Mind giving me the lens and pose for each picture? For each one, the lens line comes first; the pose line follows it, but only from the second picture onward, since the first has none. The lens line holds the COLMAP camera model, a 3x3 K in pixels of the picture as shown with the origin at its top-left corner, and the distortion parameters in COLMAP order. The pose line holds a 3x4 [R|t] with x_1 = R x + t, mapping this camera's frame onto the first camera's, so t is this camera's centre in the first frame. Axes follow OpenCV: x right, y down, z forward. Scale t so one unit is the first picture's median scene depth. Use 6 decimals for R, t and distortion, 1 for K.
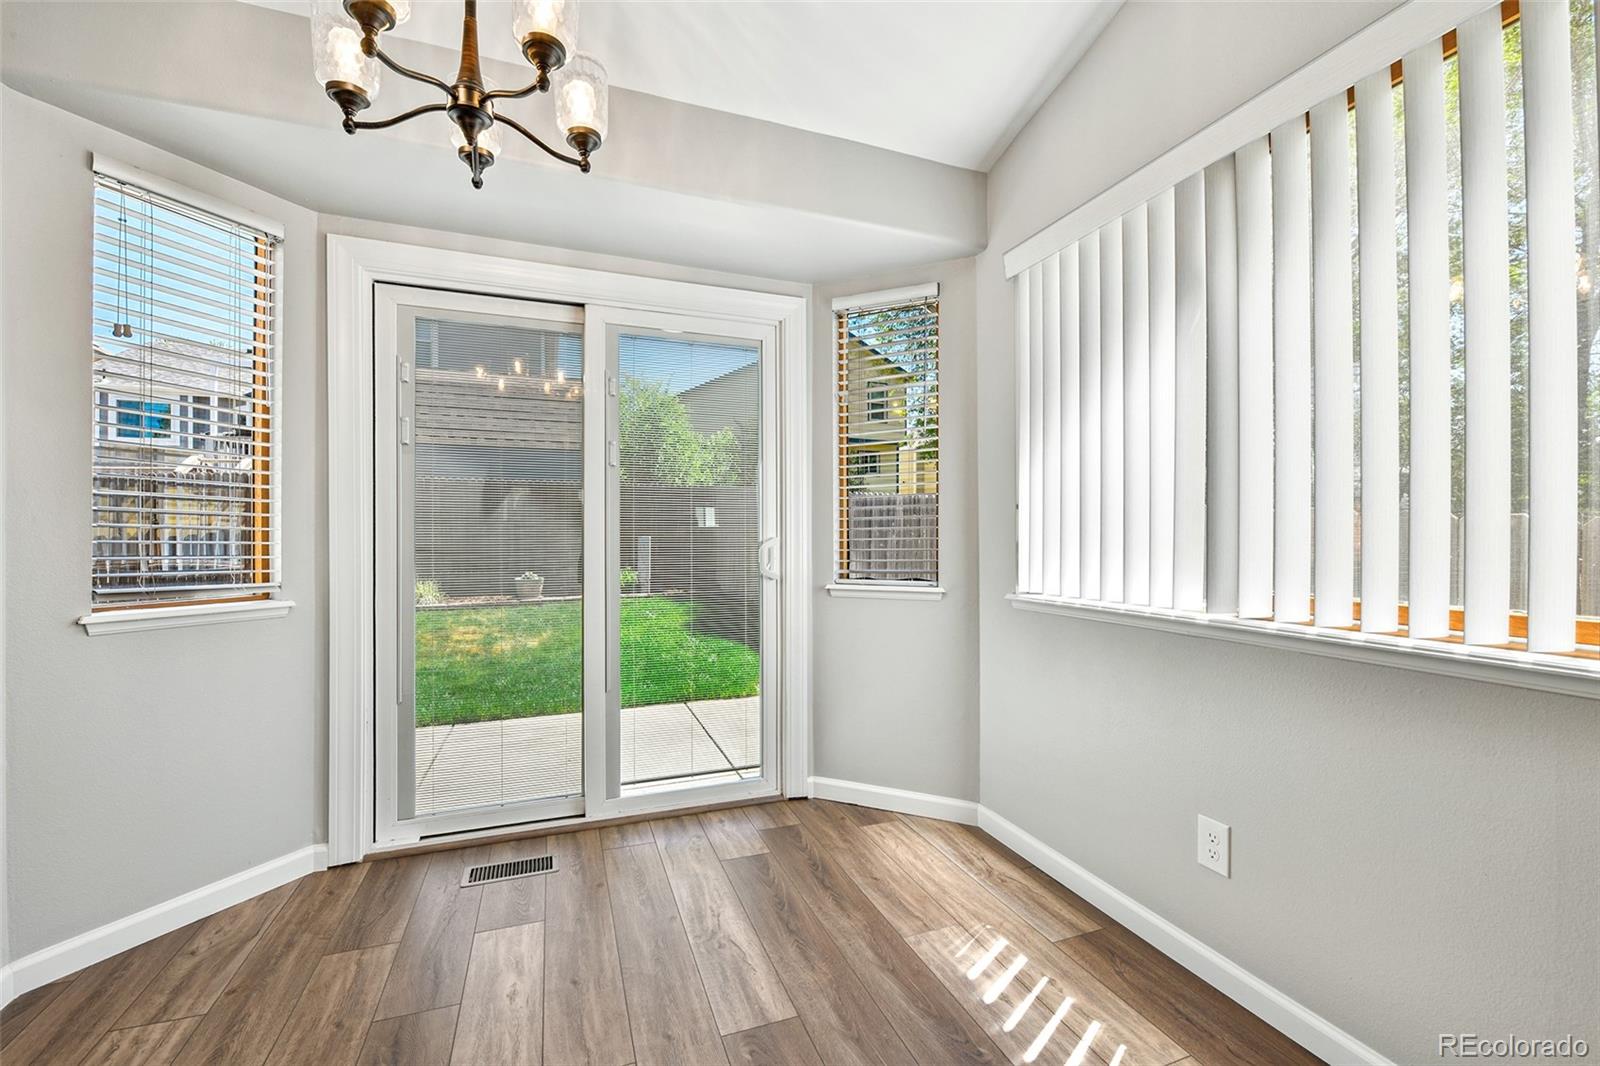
lens RADIAL K [[687.6, 0, 795.7], [0, 687.6, 533.8], [0, 0, 1]] dist [-0.028551, -0.001942]
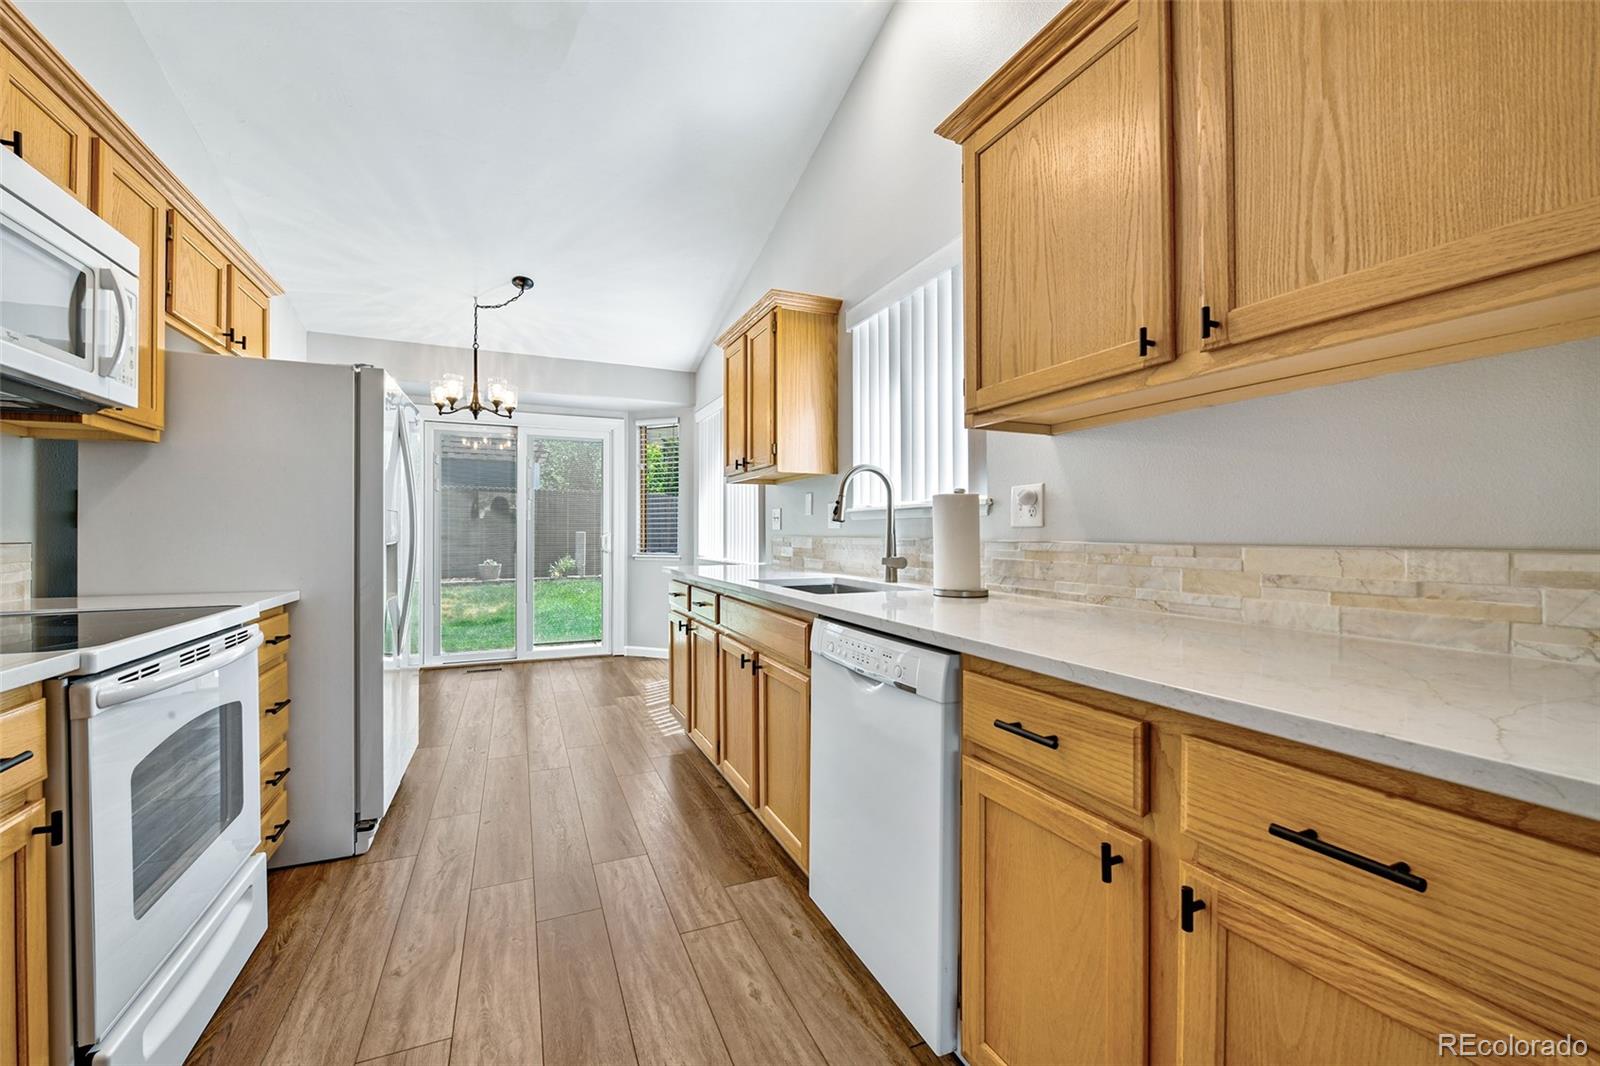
lens RADIAL K [[687.6, 0, 782.0], [0, 687.6, 522.0], [0, 0, 1]] dist [-0.028551, -0.001942]
pose [[0.999482, 0.005198, 0.031769, 0.434927], [-0.004844, 0.999925, -0.011214, -0.005707], [-0.031824, 0.011054, 0.999432, -1.128404]]
